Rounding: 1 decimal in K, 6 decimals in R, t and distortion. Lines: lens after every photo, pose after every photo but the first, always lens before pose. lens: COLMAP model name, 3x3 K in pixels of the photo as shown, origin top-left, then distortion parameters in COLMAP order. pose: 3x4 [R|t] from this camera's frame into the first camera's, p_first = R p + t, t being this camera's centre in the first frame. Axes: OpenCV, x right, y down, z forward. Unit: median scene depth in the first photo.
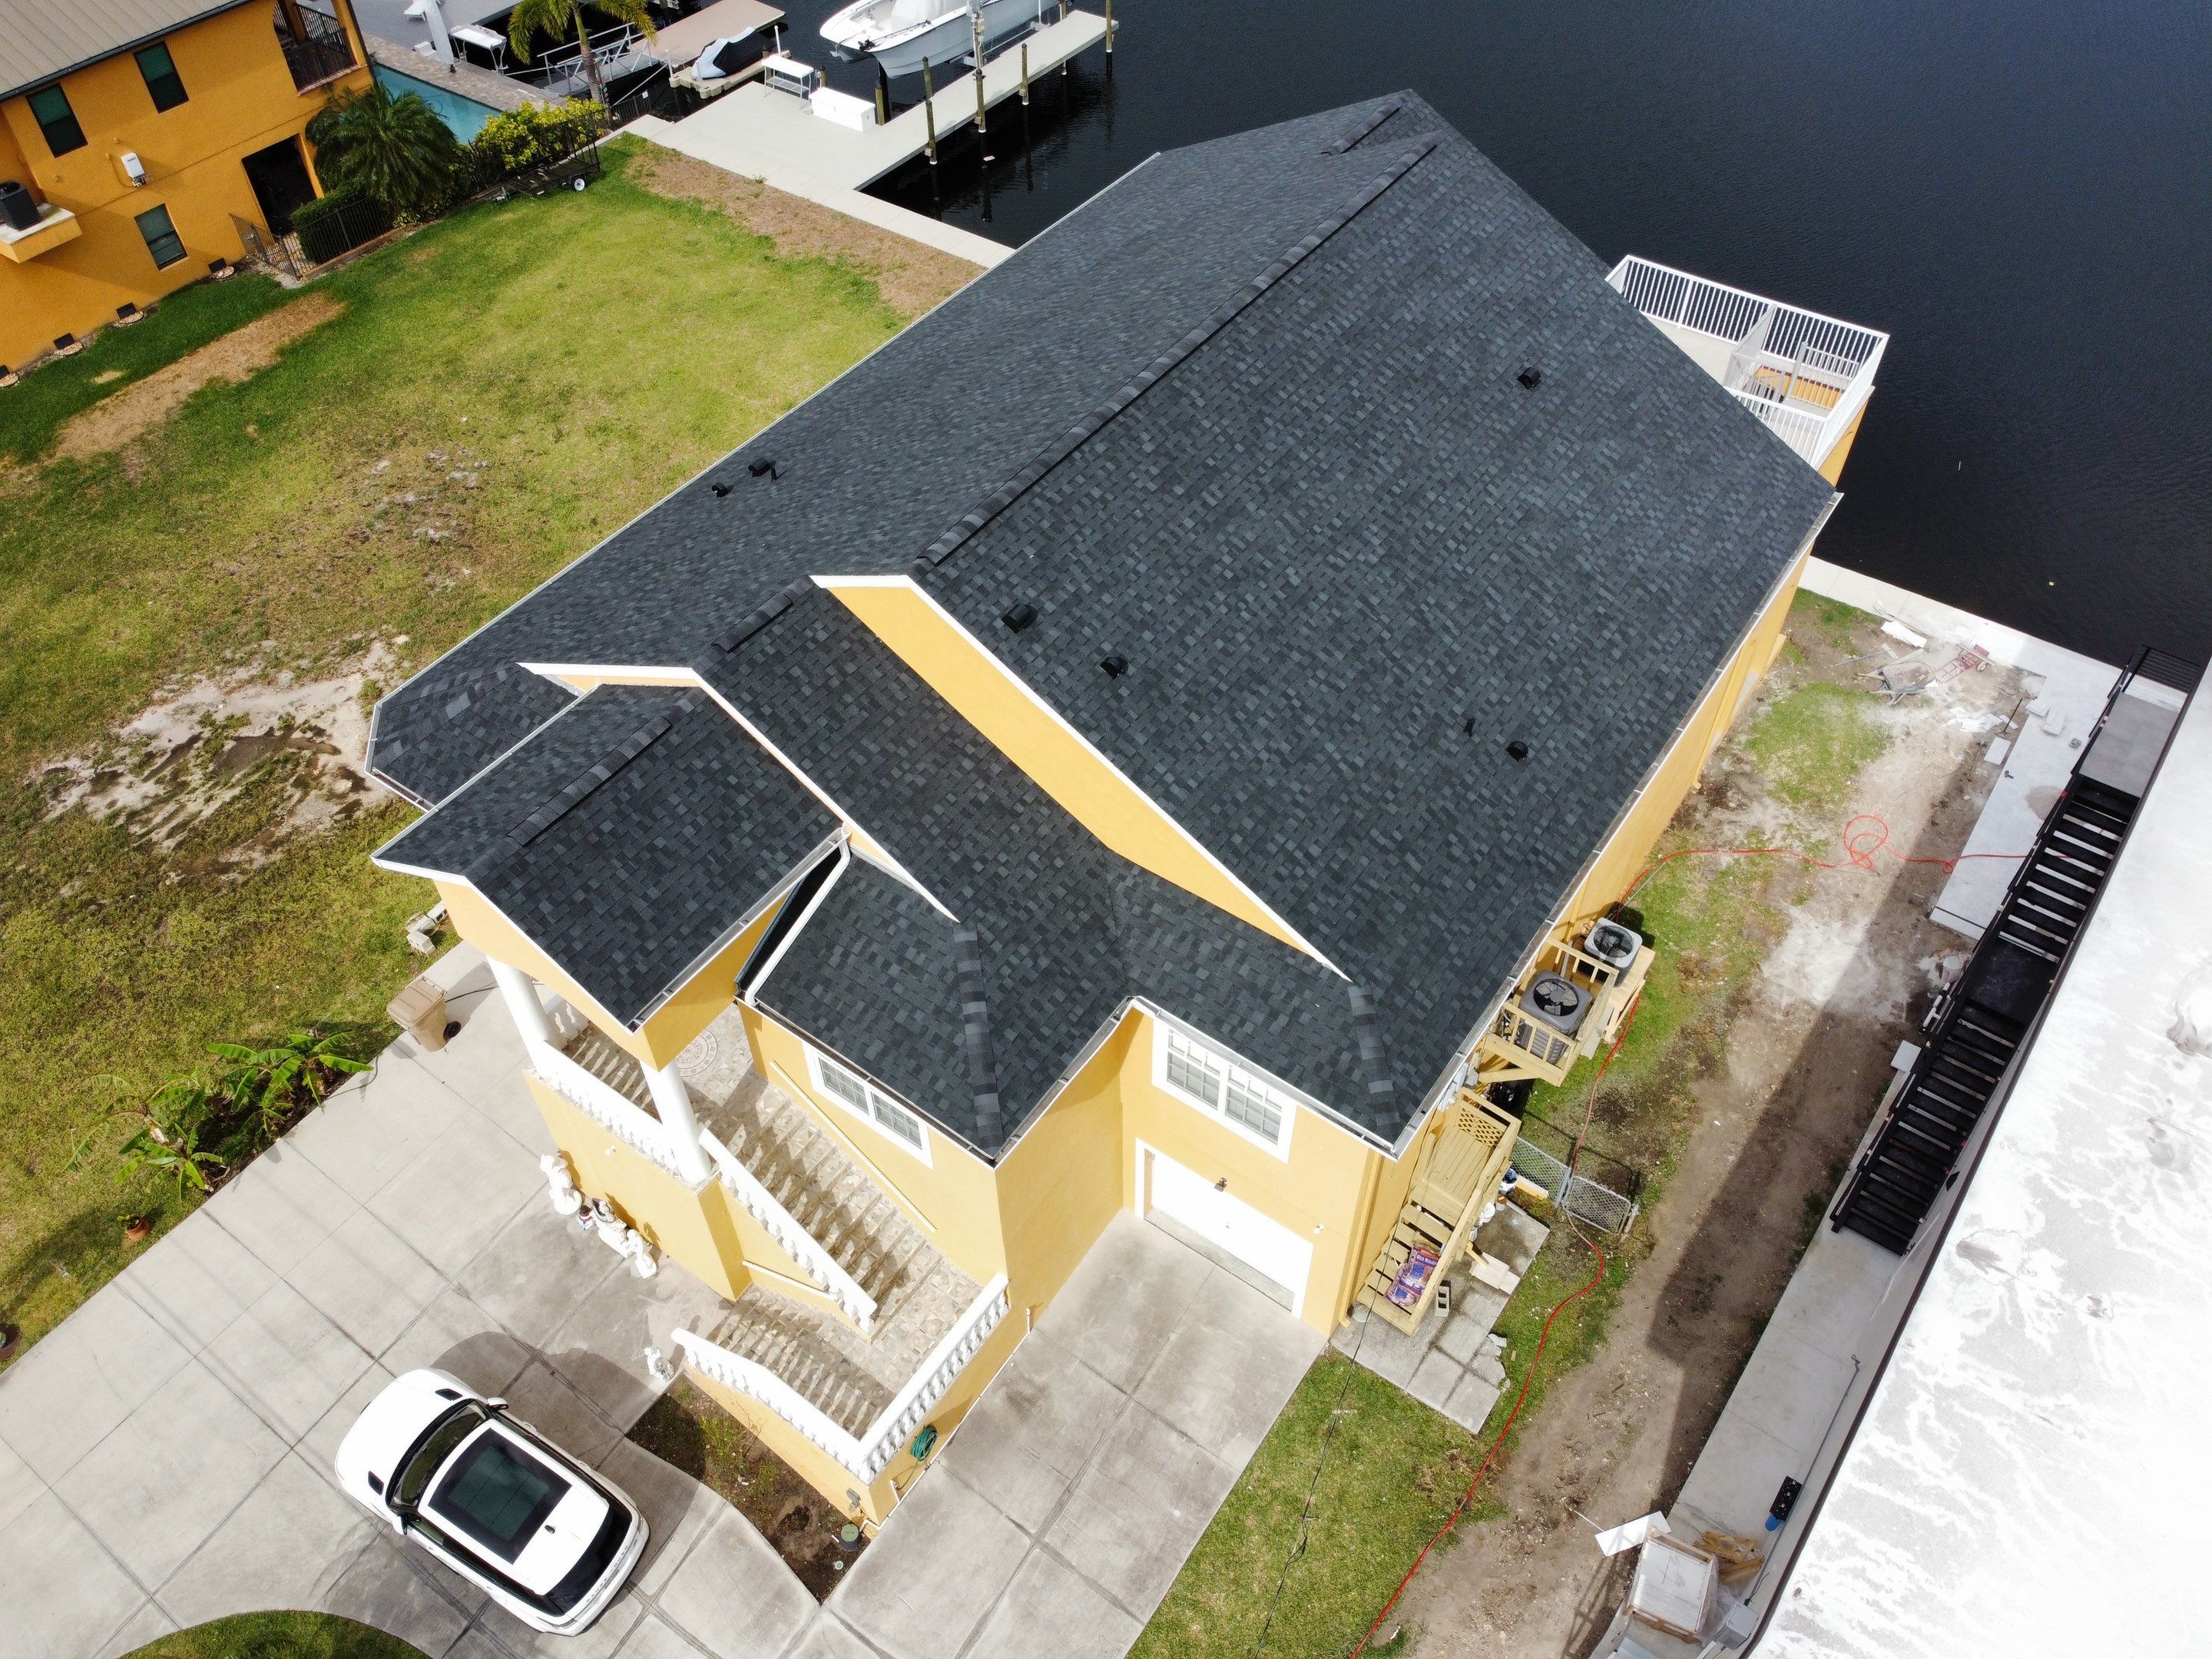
lens RADIAL K [[1662.4, 0, 1086.8], [0, 1662.4, 829.0], [0, 0, 1]] dist [-0.006103, 0.011837]
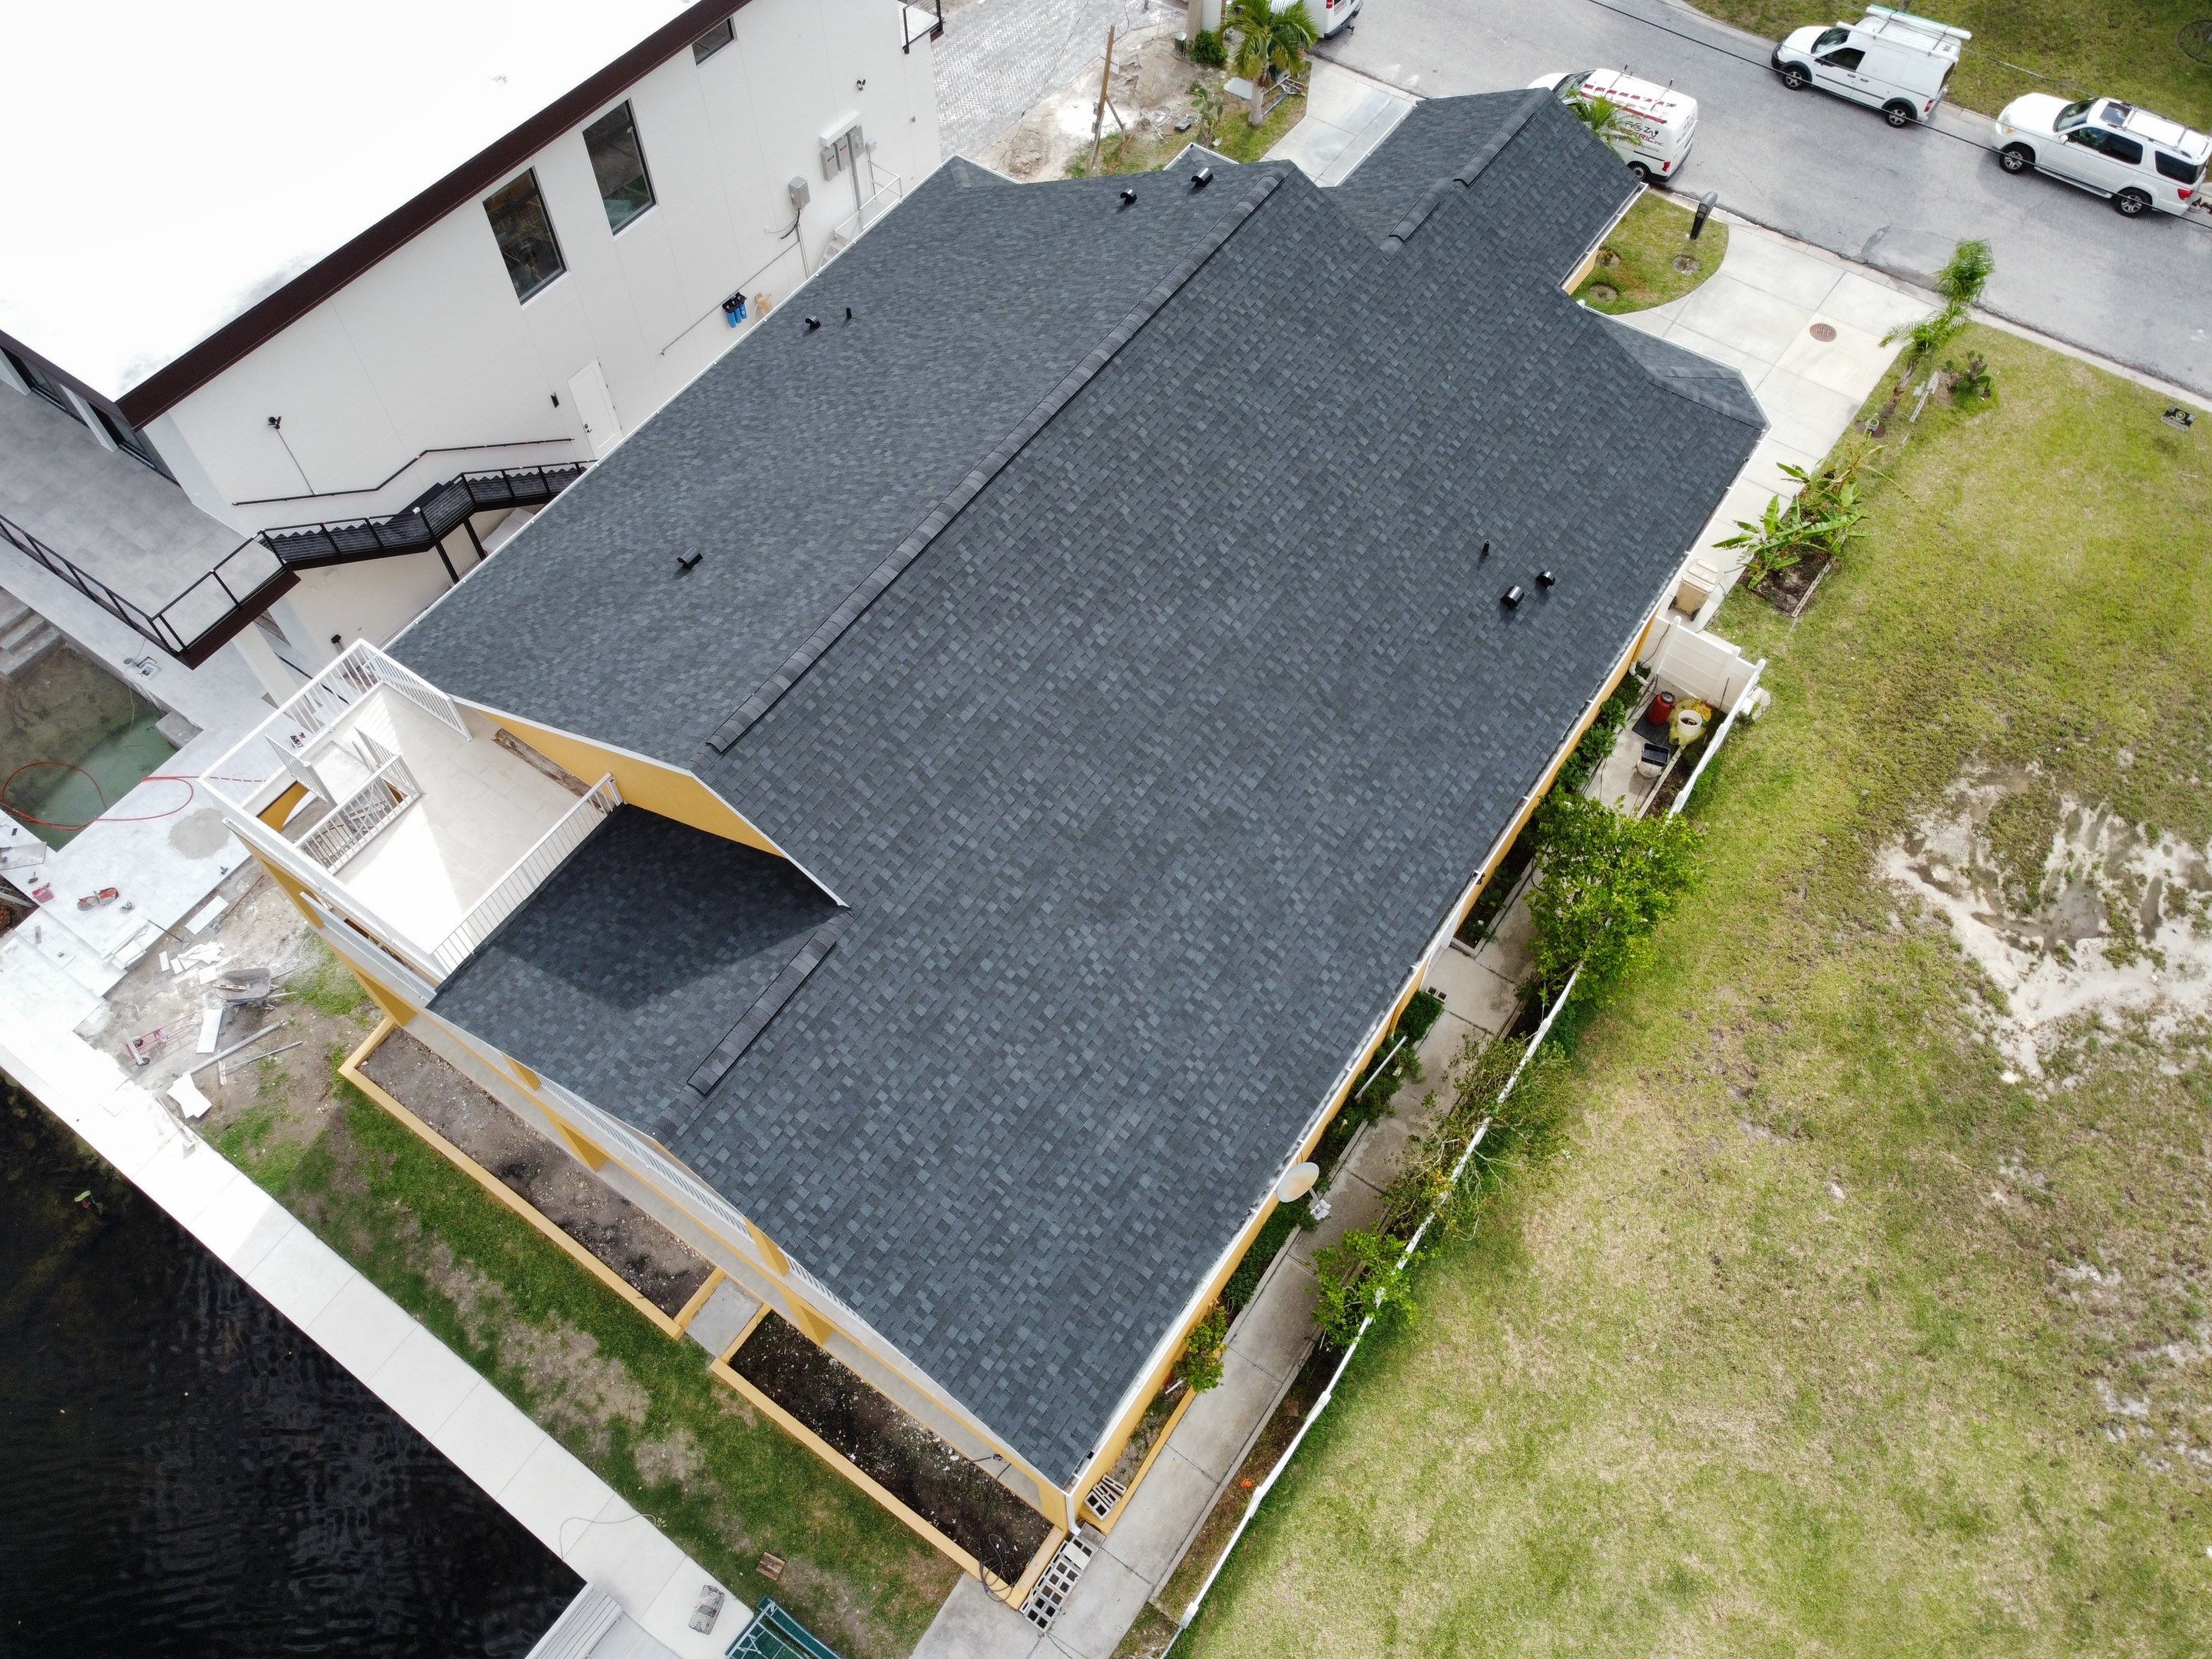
lens RADIAL K [[1658.8, 0, 1074.3], [0, 1658.8, 815.3], [0, 0, 1]] dist [-0.009629, -0.001366]
pose [[-0.999390, 0.027041, 0.022083, 0.028169], [0.013811, -0.274714, 0.961427, -0.999028], [0.032064, 0.961146, 0.274174, 0.739645]]
